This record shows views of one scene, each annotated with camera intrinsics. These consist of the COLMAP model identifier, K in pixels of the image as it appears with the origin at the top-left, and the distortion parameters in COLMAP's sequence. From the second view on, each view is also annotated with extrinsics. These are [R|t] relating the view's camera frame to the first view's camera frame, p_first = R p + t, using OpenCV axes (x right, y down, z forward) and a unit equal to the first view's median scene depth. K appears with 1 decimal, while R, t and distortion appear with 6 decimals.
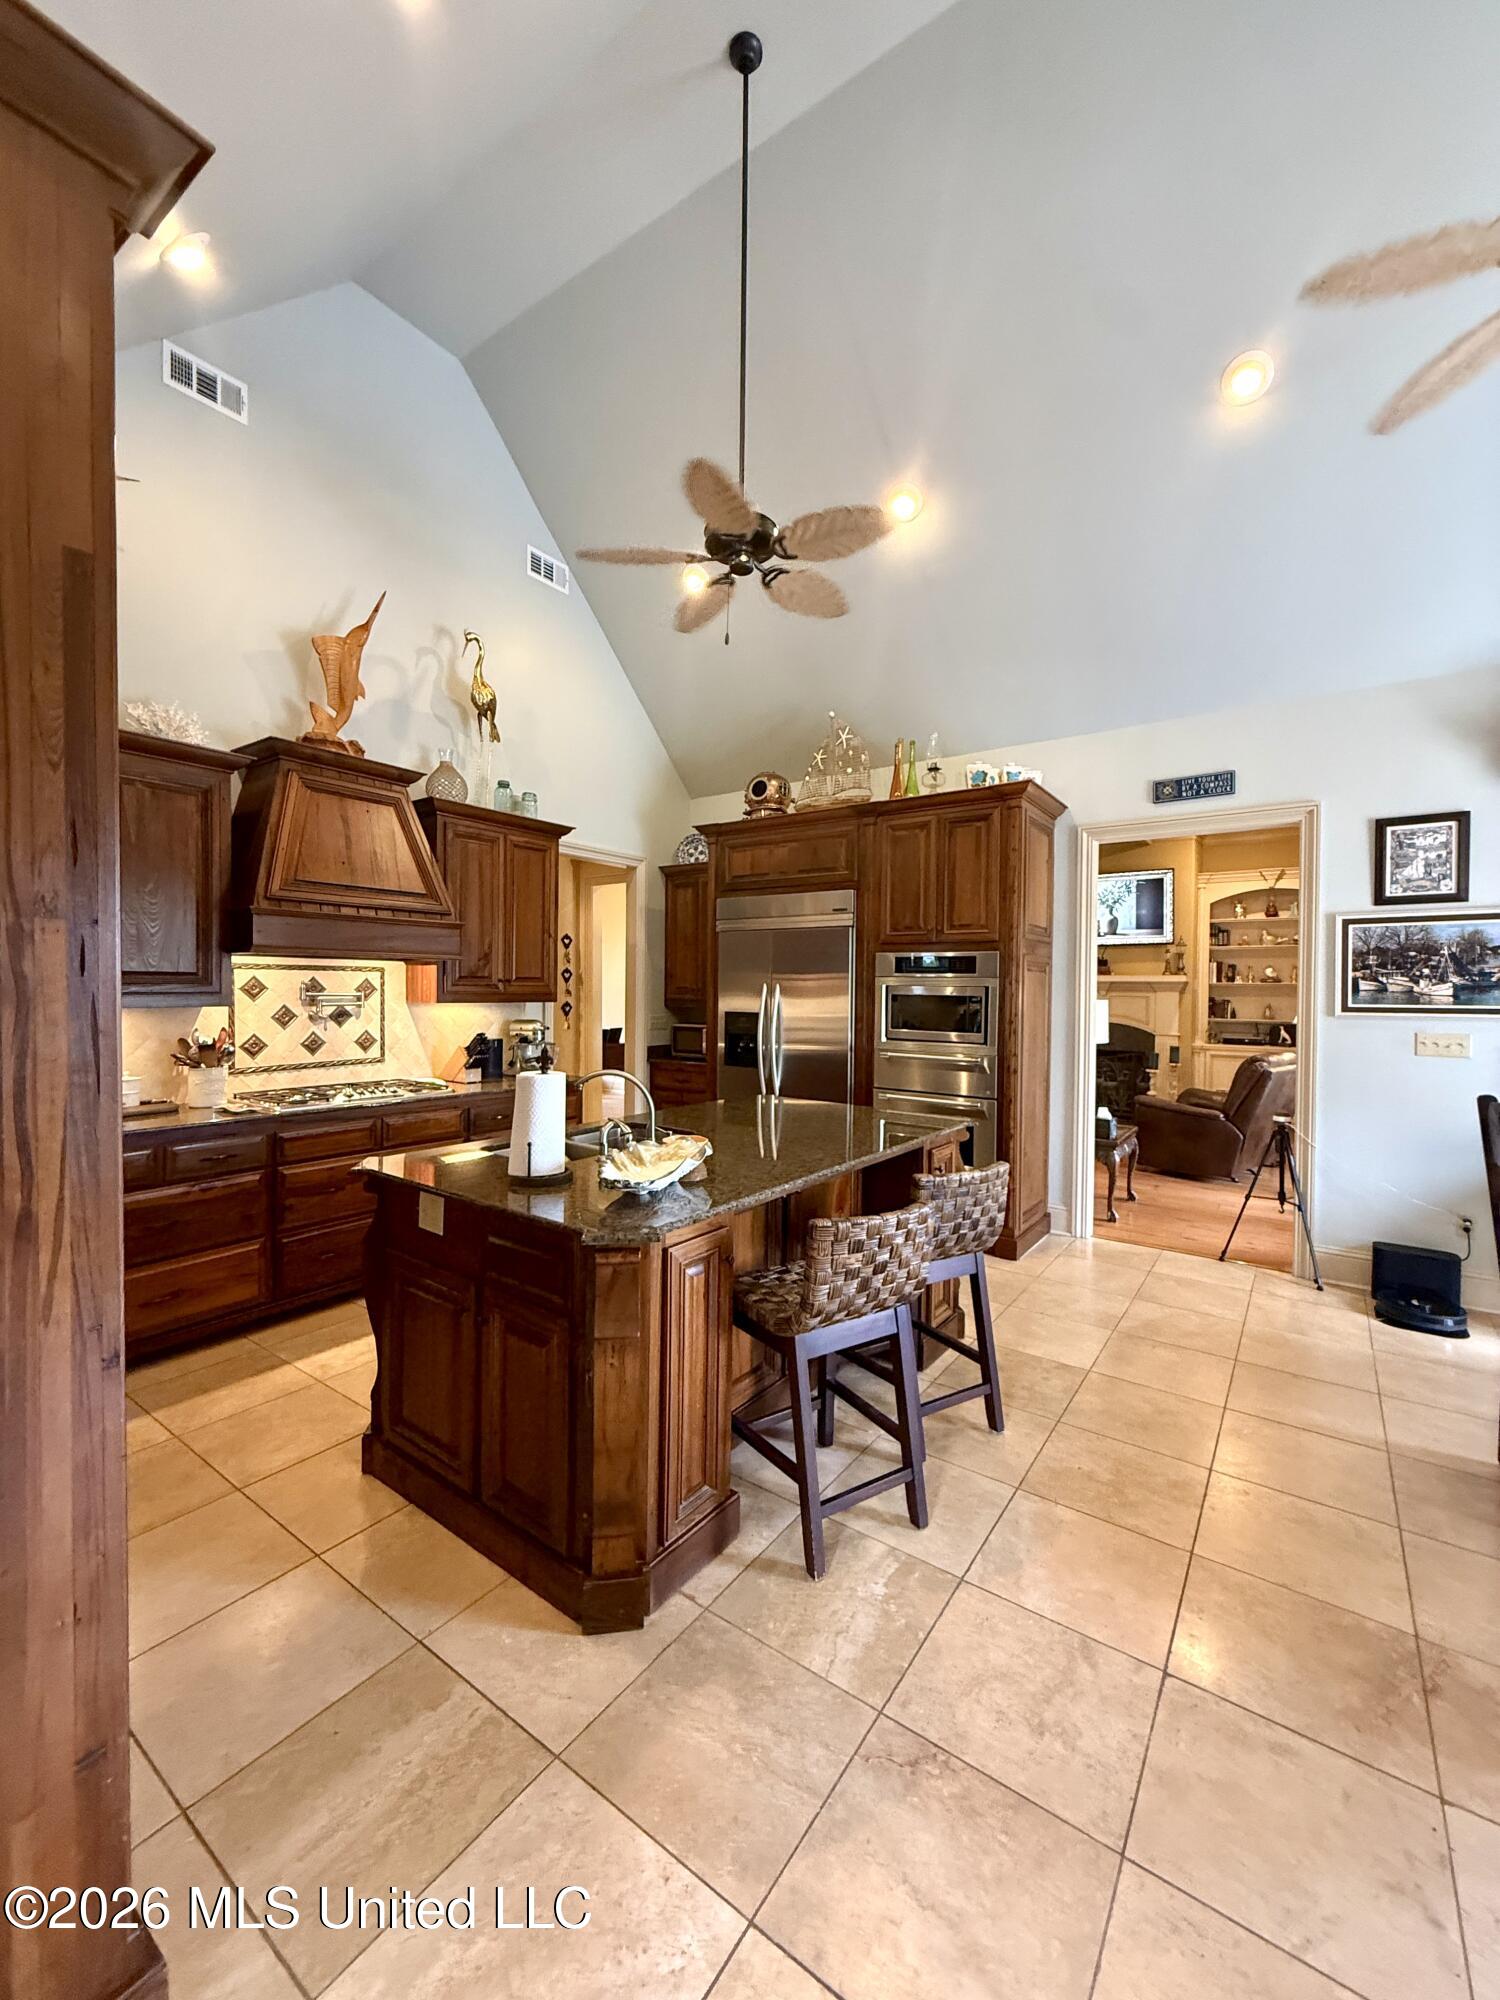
lens RADIAL K [[795.4, 0, 749.3], [0, 795.4, 996.9], [0, 0, 1]] dist [-0.000807, 0.000146]
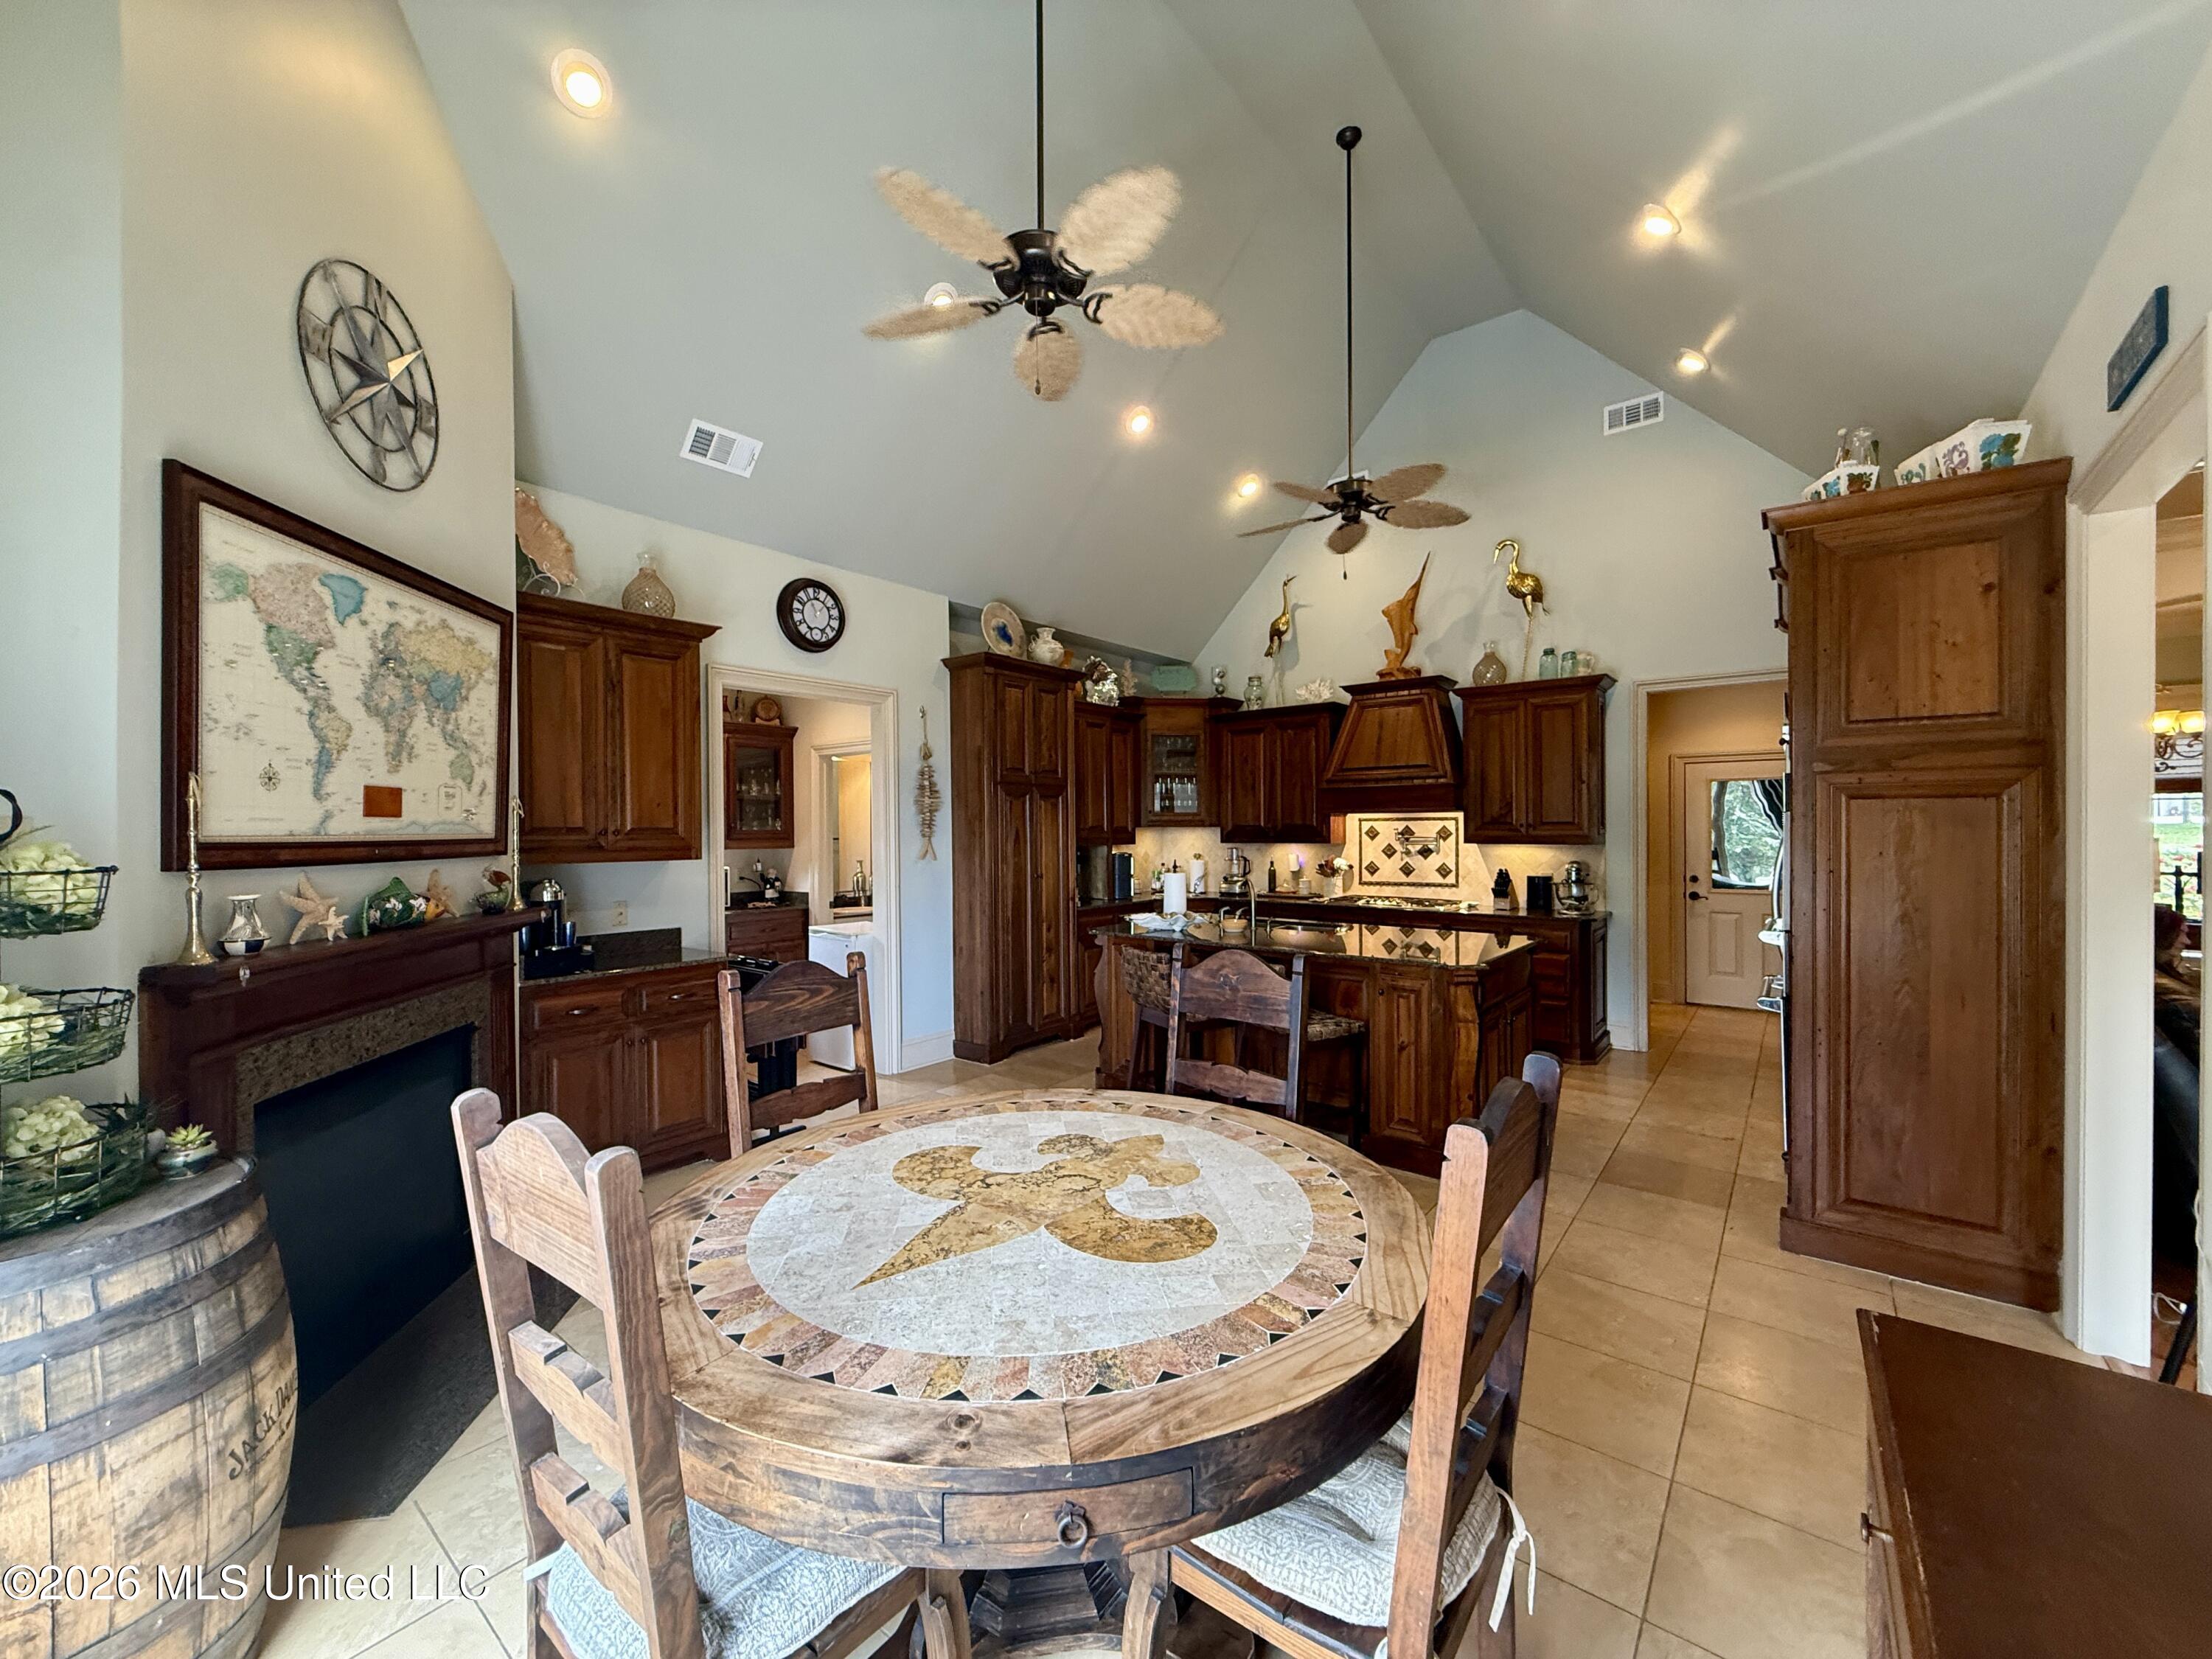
lens RADIAL K [[879.7, 0, 1105.2], [0, 879.7, 835.5], [0, 0, 1]] dist [-0.000807, 0.000146]
pose [[-0.050934, -0.000905, -0.998702, 1.144452], [-0.007641, 0.999971, -0.000517, -0.000584], [0.998673, 0.007604, -0.050940, 0.512083]]
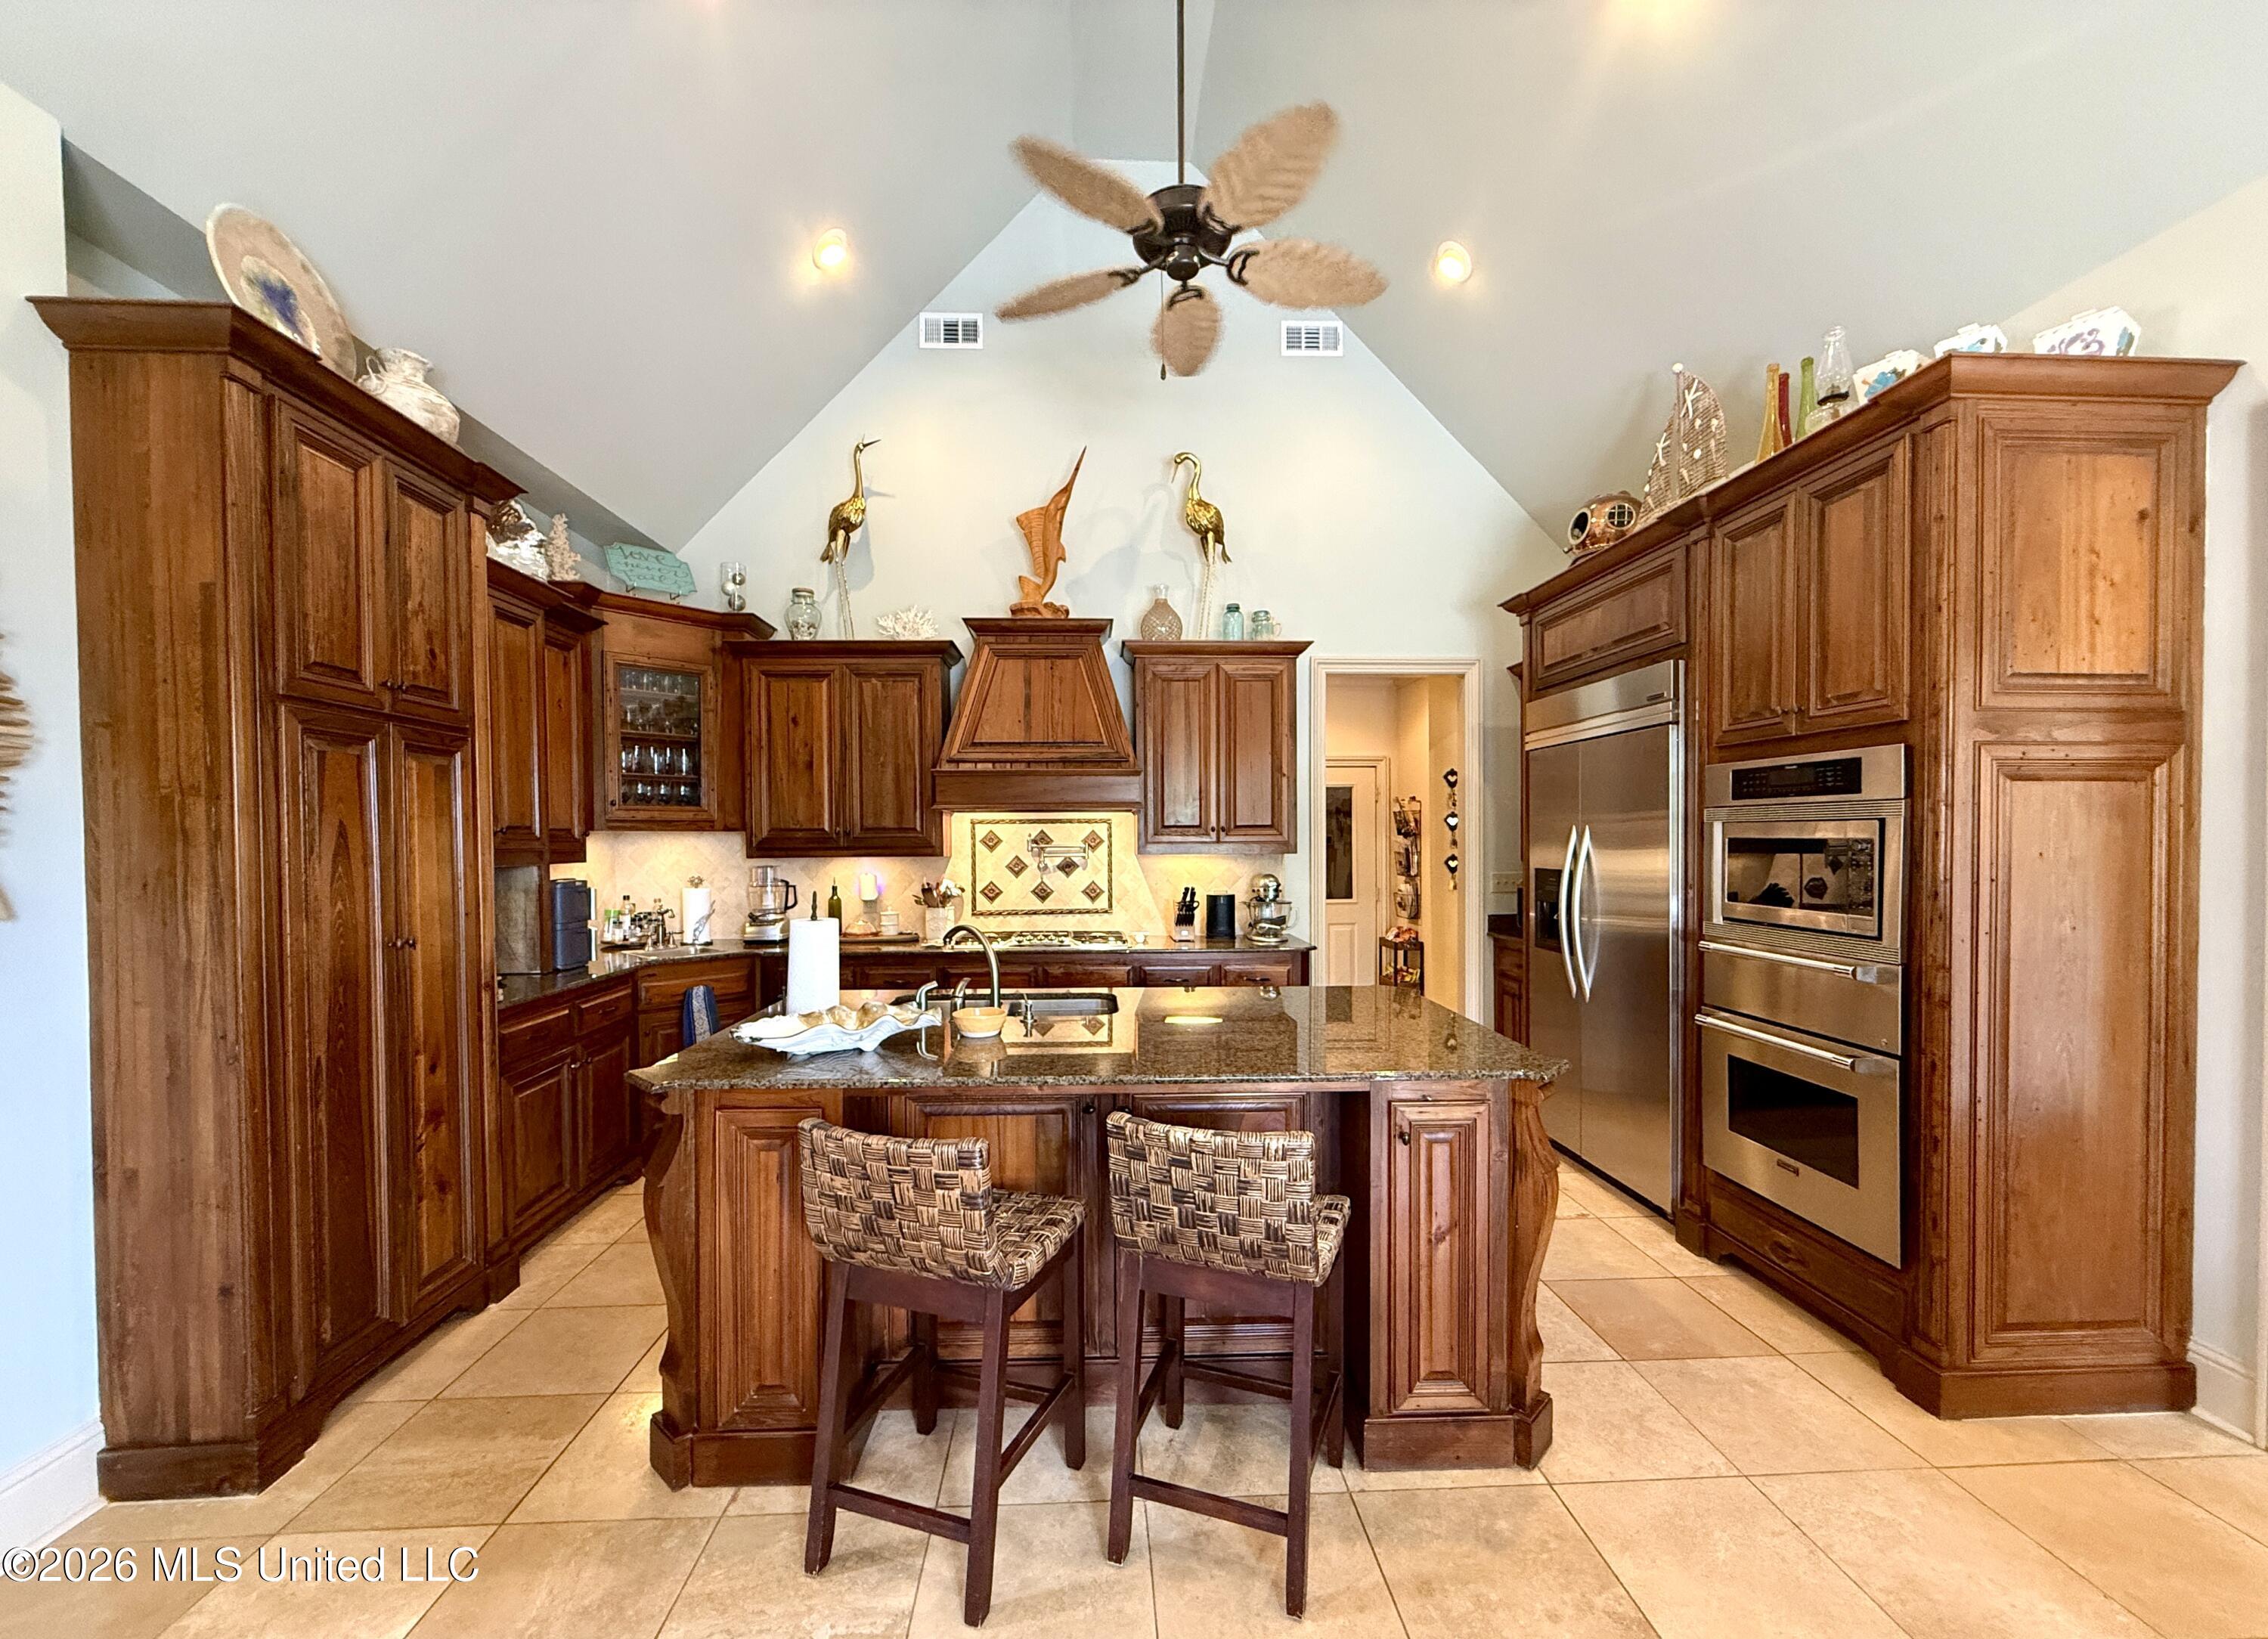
lens RADIAL K [[900.8, 0, 1126.3], [0, 900.8, 853.5], [0, 0, 1]] dist [-0.002185, 0.000146]
pose [[0.623794, -0.001590, -0.781587, 0.471048], [0.001728, 0.999998, -0.000655, 0.007843], [0.781587, -0.000942, 0.623796, 0.330101]]
